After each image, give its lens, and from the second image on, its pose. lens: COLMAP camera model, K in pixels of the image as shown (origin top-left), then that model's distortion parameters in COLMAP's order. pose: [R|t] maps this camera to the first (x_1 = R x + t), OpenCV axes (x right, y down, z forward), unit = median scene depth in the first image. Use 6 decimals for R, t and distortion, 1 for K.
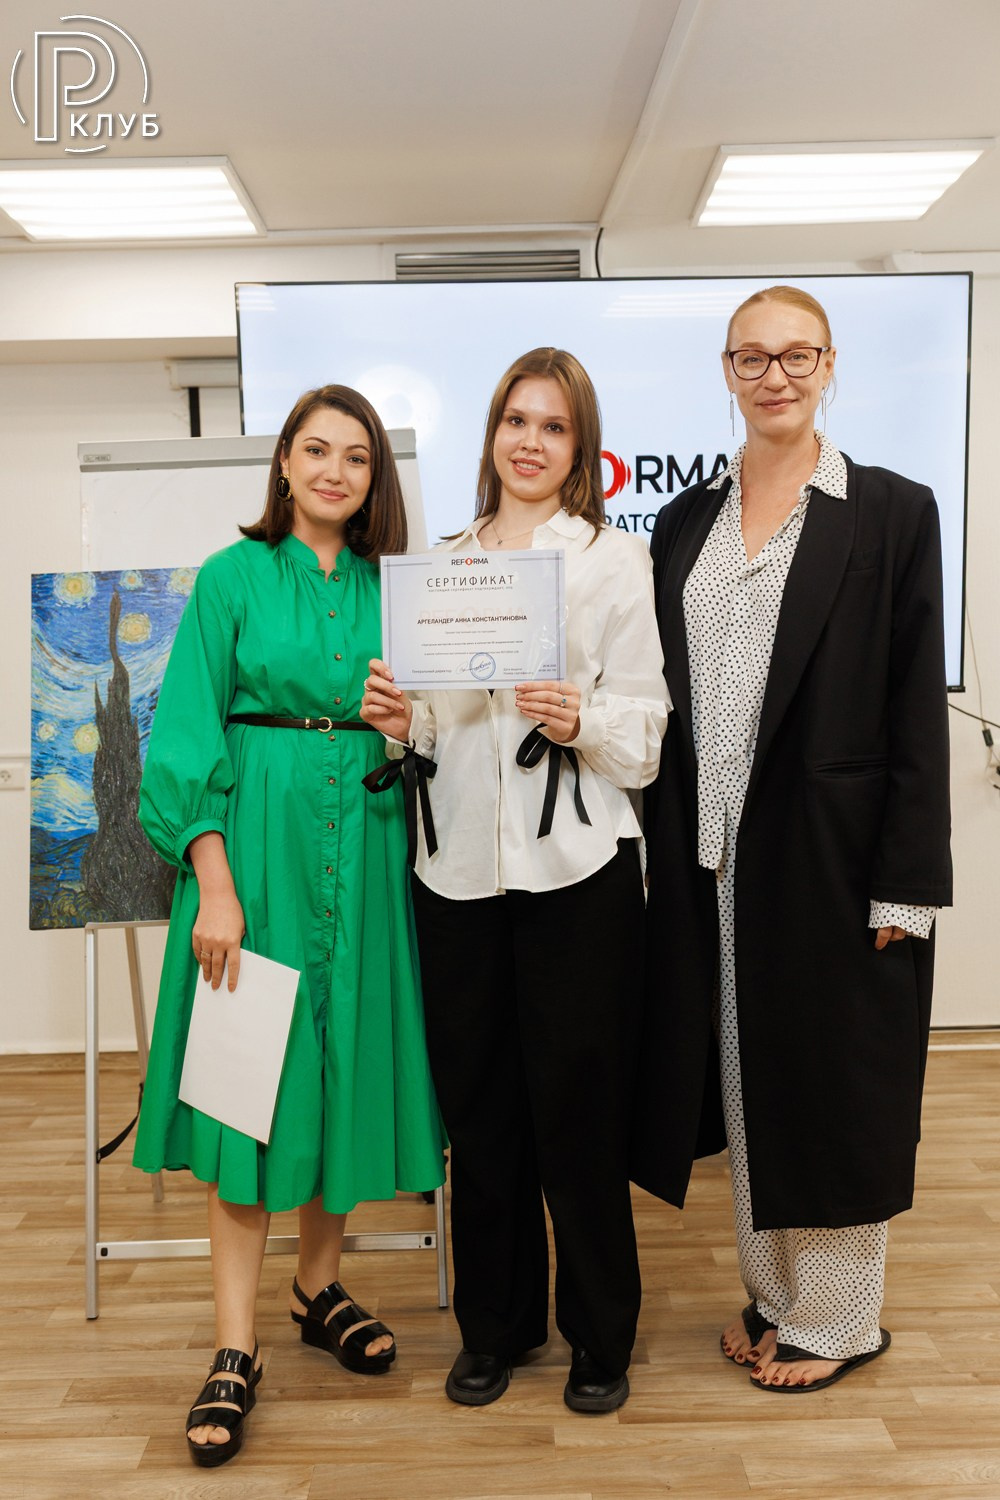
lens RADIAL K [[1491.9, 0, 510.2], [0, 1491.9, 802.9], [0, 0, 1]] dist [0.023289, 0.000000]
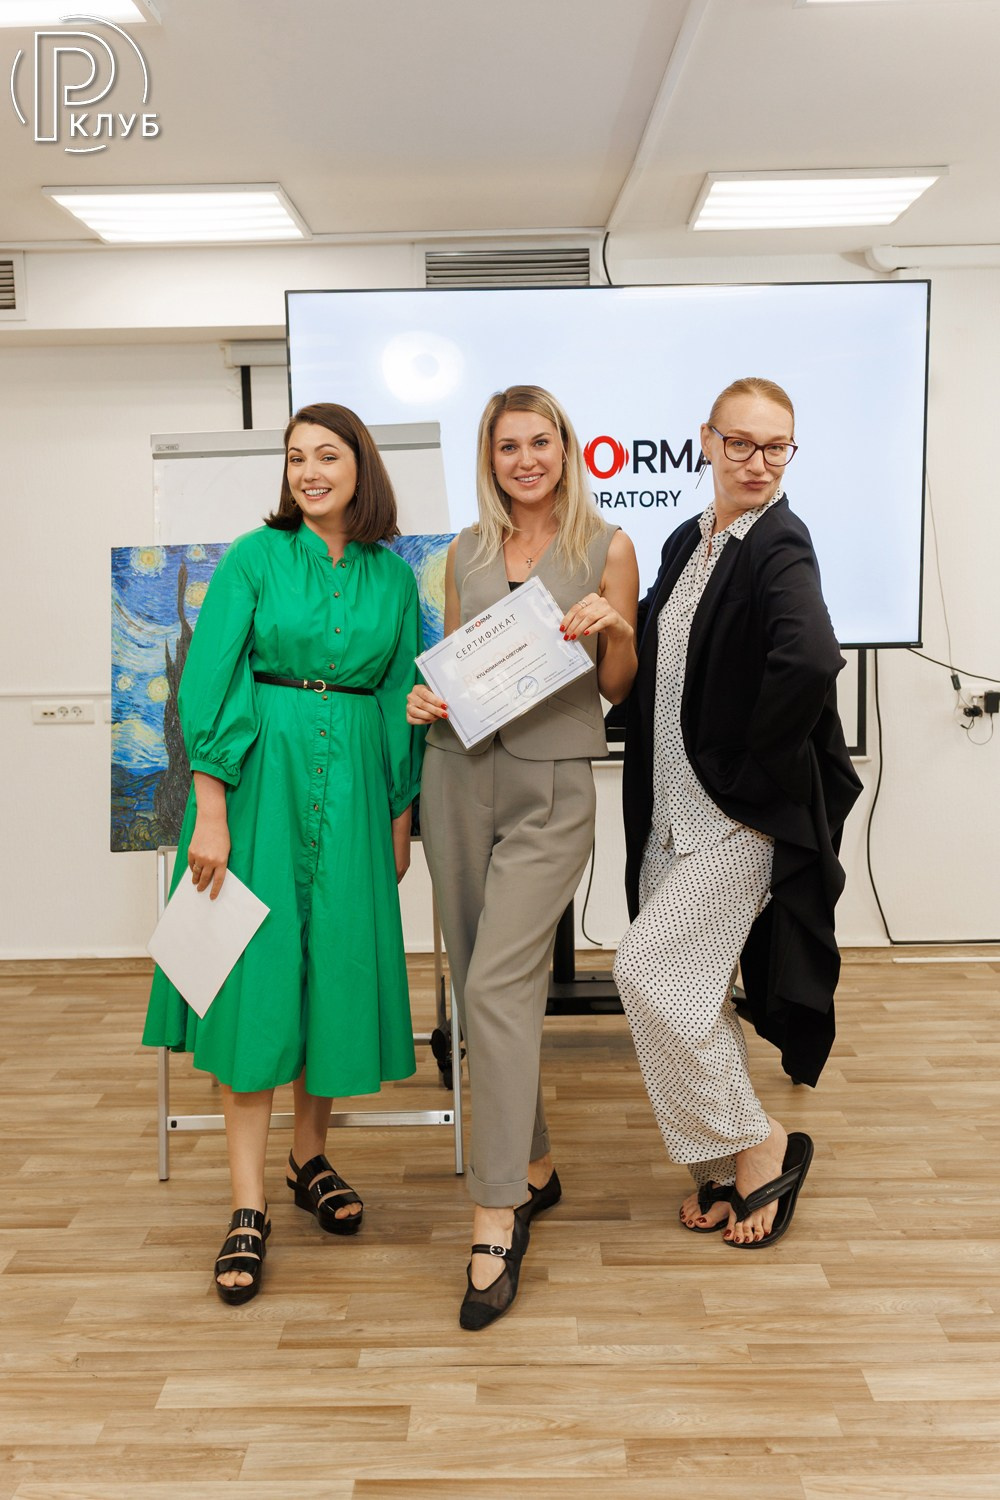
lens RADIAL K [[1491.9, 0, 514.3], [0, 1491.9, 736.8], [0, 0, 1]] dist [0.023289, 0.000000]
pose [[0.999775, 0.005602, -0.020479, 0.019692], [-0.005308, 0.999882, 0.014386, -0.024005], [0.020557, -0.014274, 0.999687, -0.165809]]
